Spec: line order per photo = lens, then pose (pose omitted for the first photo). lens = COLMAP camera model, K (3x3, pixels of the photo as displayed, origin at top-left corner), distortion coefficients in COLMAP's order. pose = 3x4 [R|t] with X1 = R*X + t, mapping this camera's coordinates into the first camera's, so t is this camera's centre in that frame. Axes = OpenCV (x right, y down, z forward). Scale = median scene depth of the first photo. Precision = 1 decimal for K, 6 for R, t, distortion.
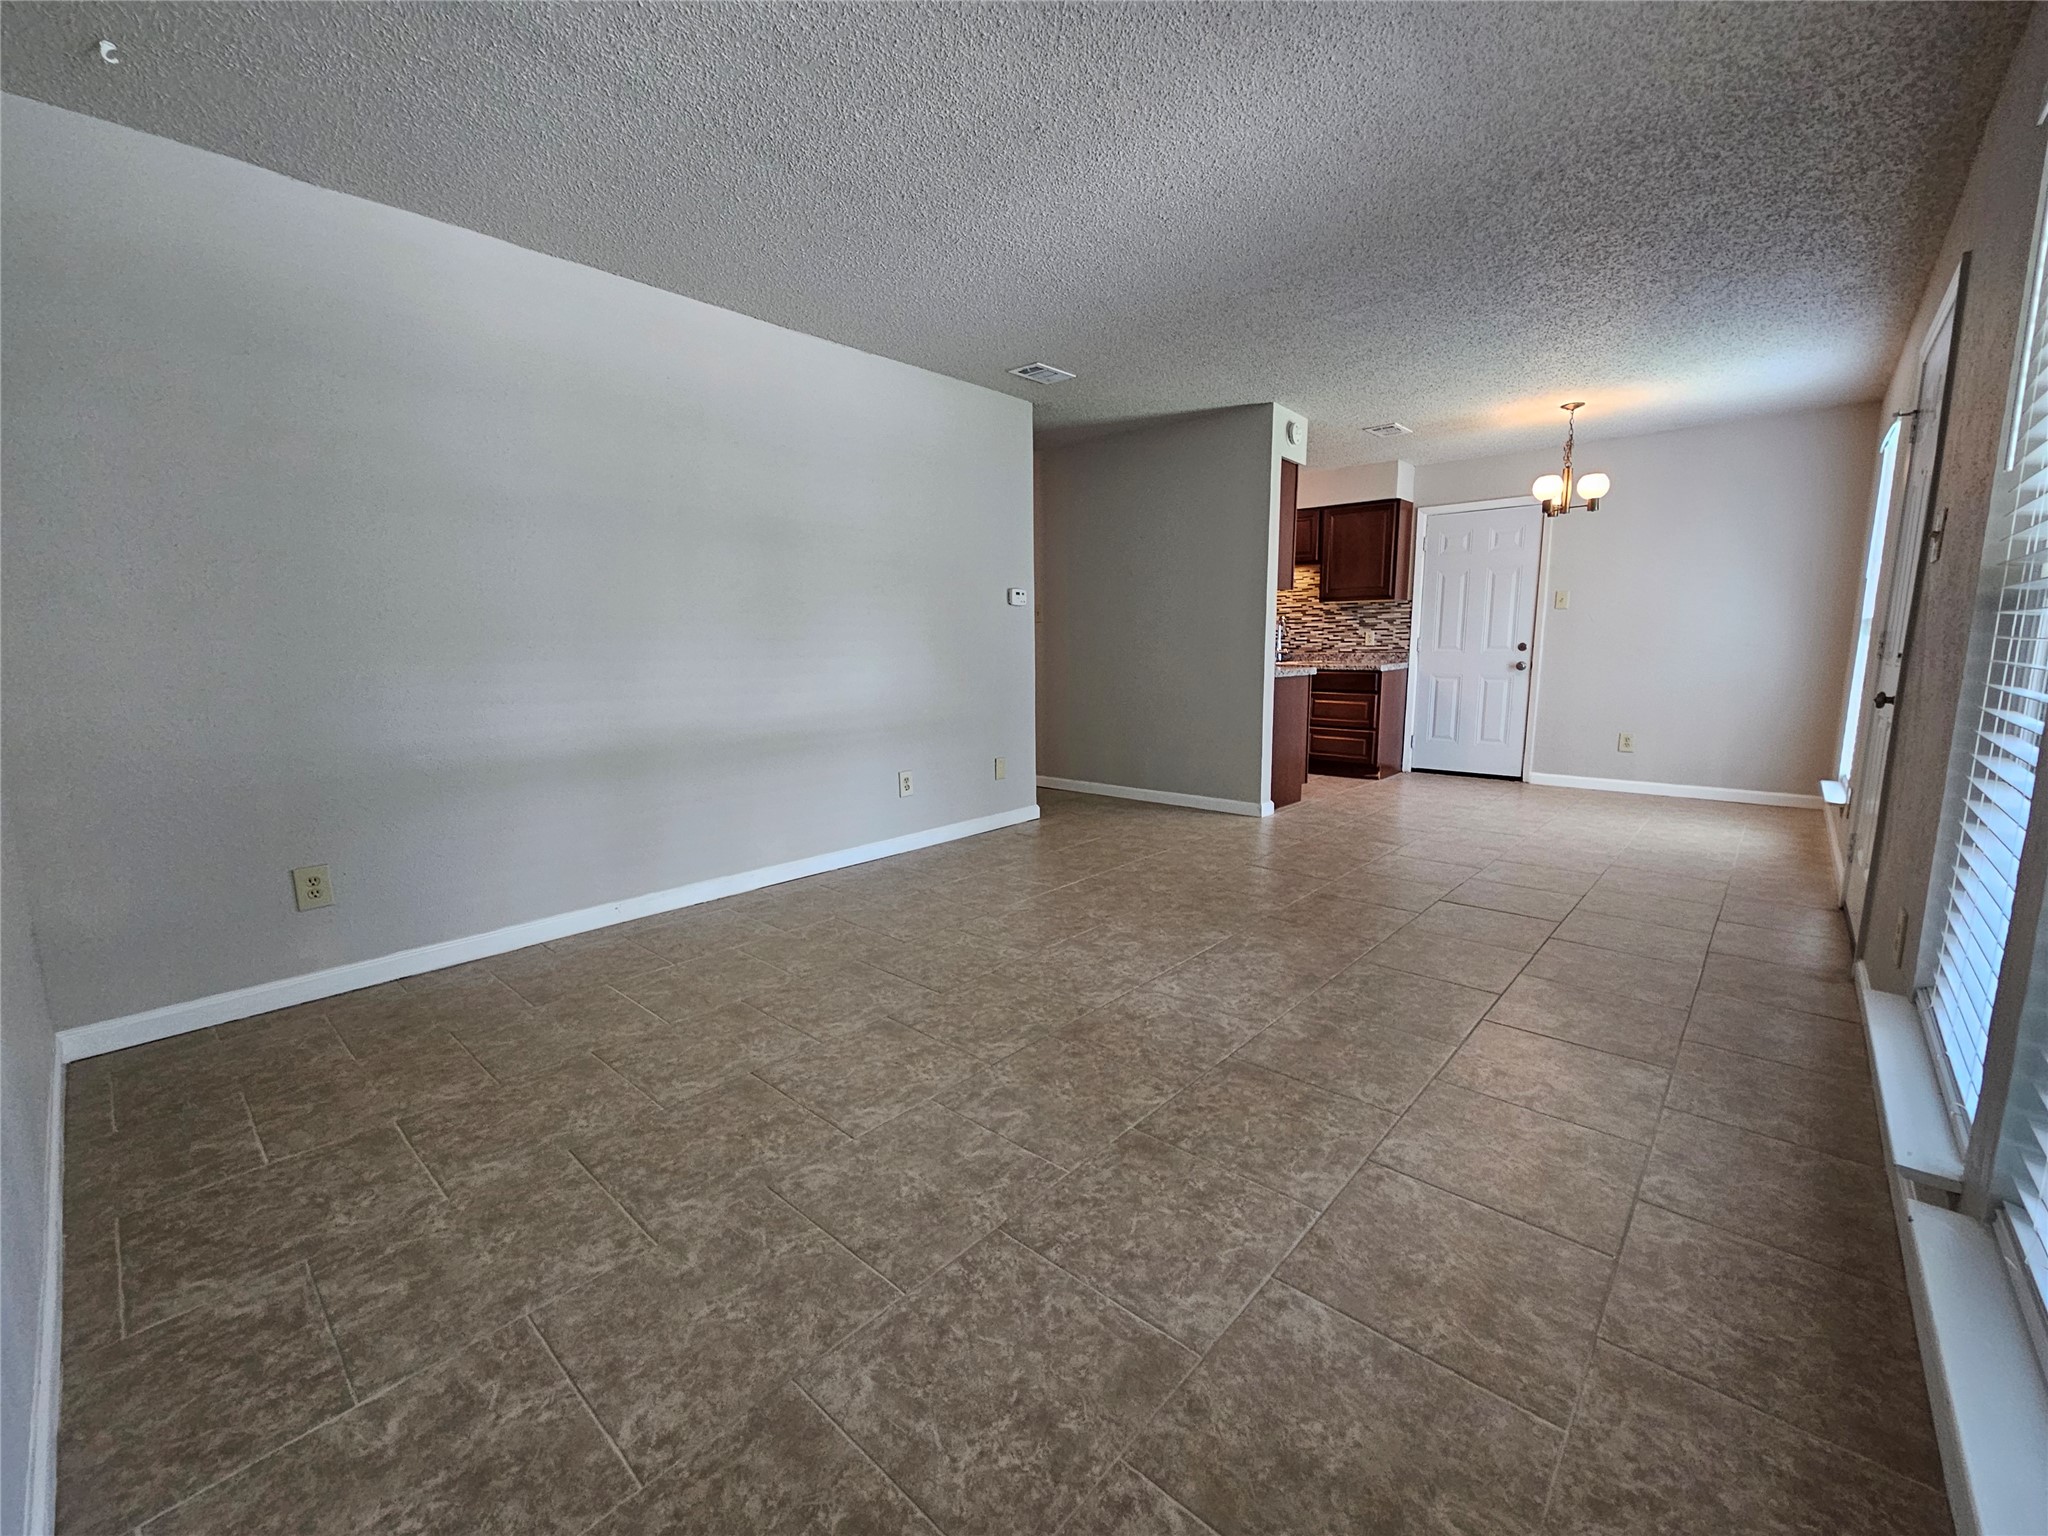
lens RADIAL K [[846.3, 0, 1023.3], [0, 846.3, 772.4], [0, 0, 1]] dist [-0.001054, 0.000394]
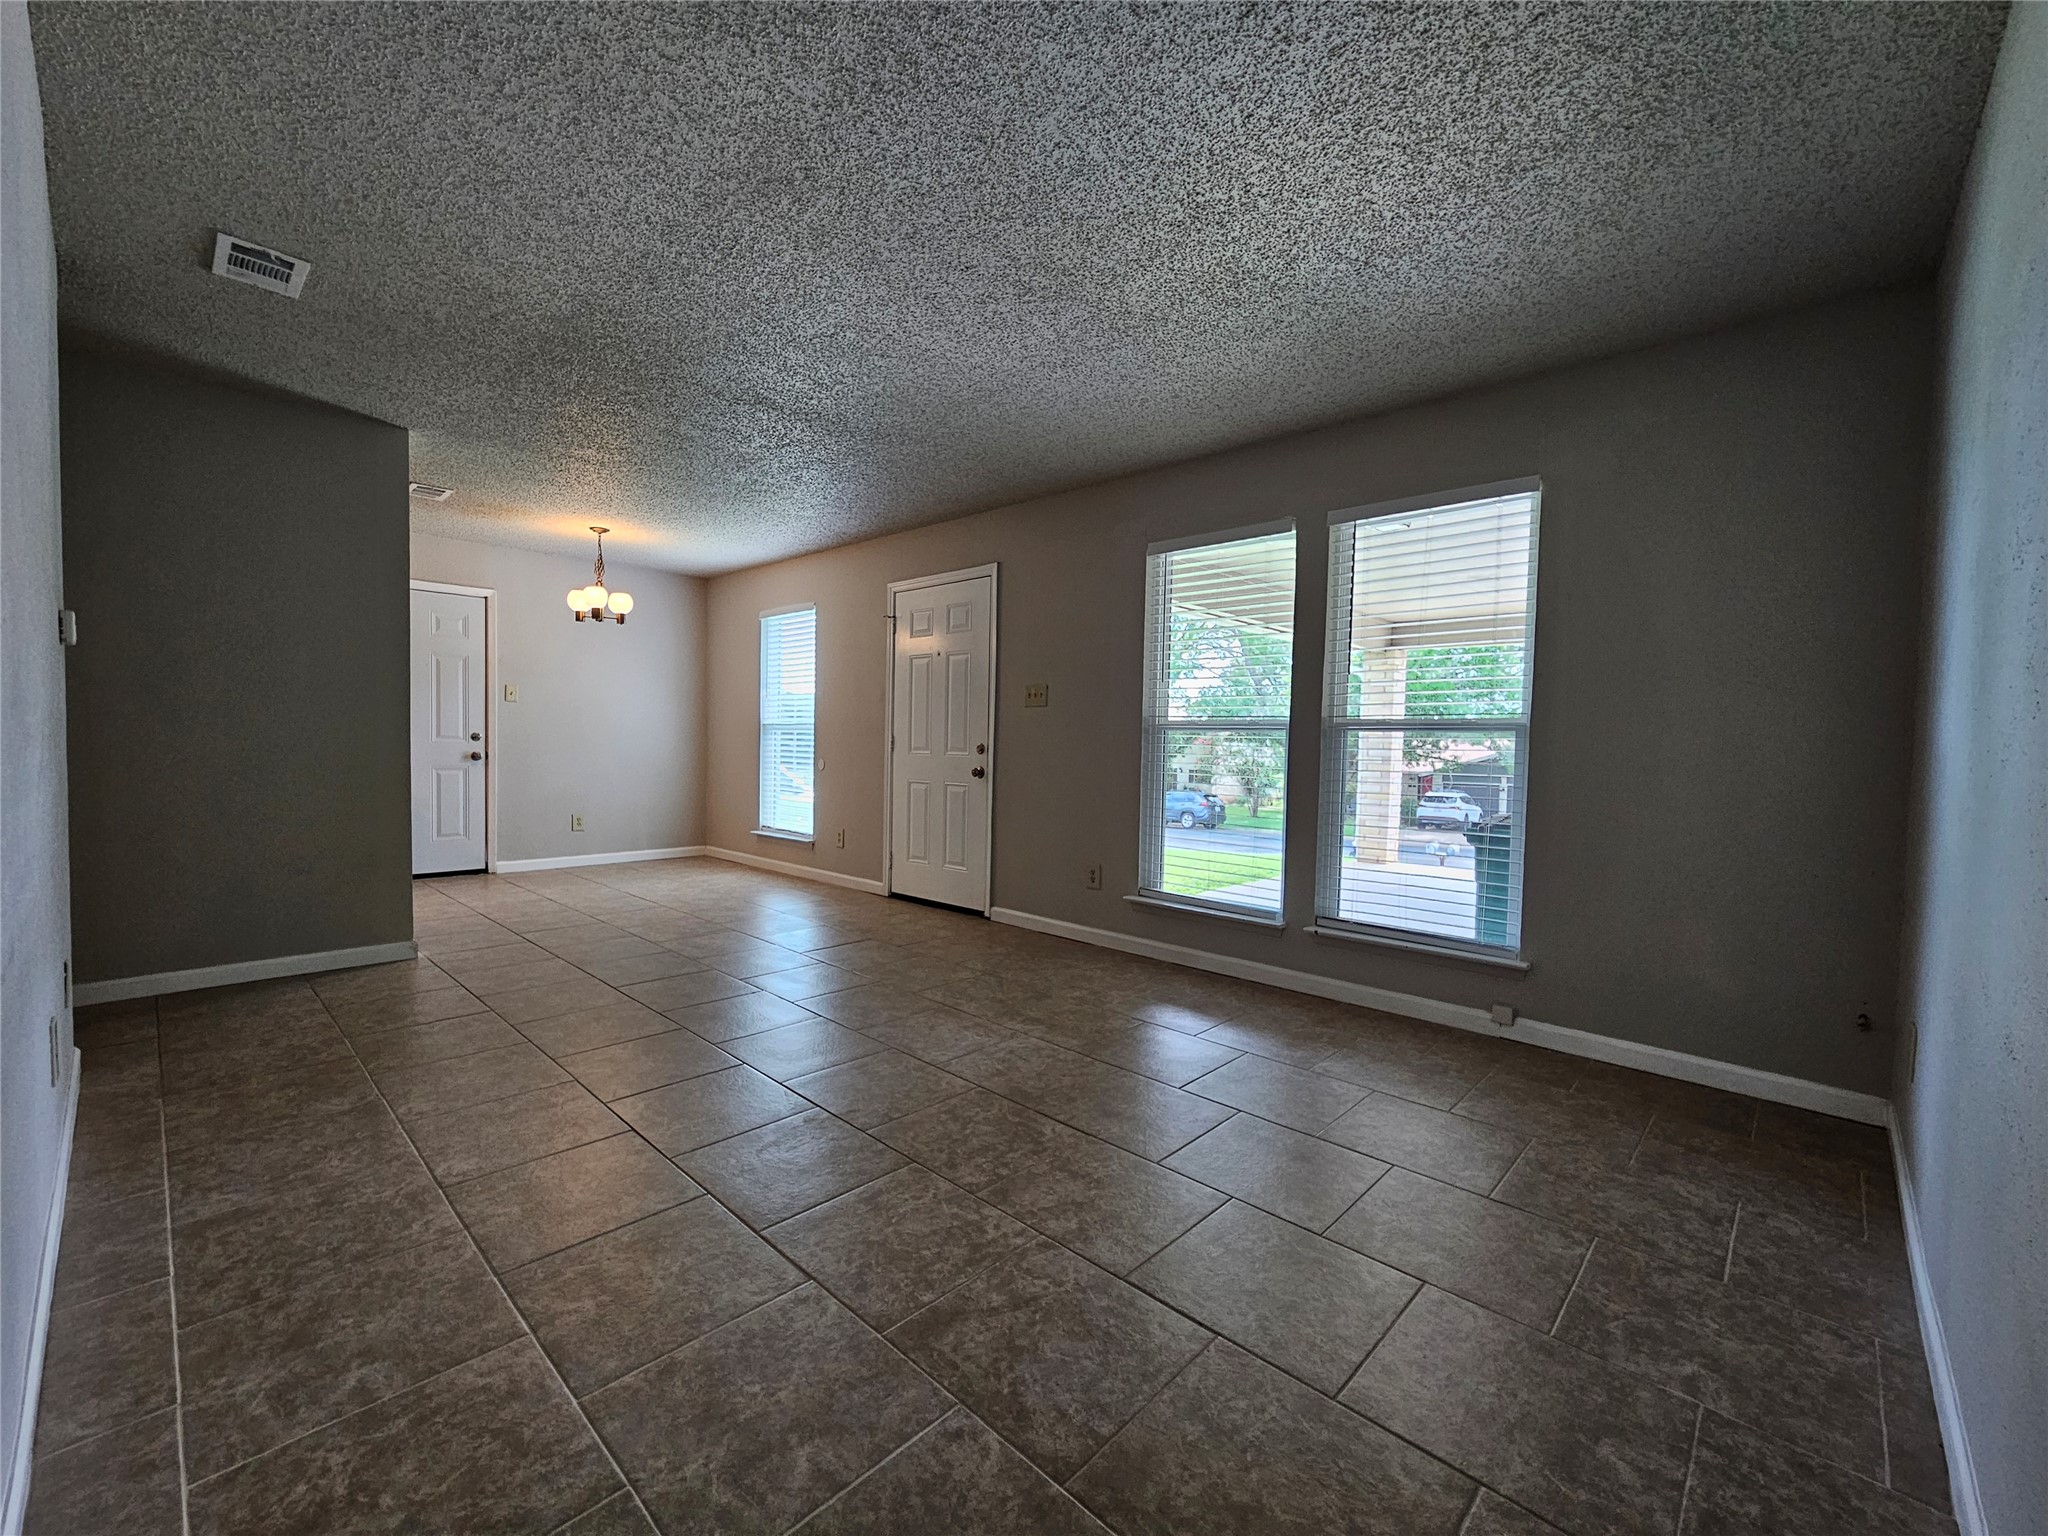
lens RADIAL K [[846.3, 0, 1023.3], [0, 846.3, 772.4], [0, 0, 1]] dist [-0.001054, 0.000394]
pose [[0.022639, -0.030228, 0.999287, -0.895745], [0.130746, 0.991048, 0.027017, -0.119801], [-0.991157, 0.130041, 0.026389, 0.820875]]
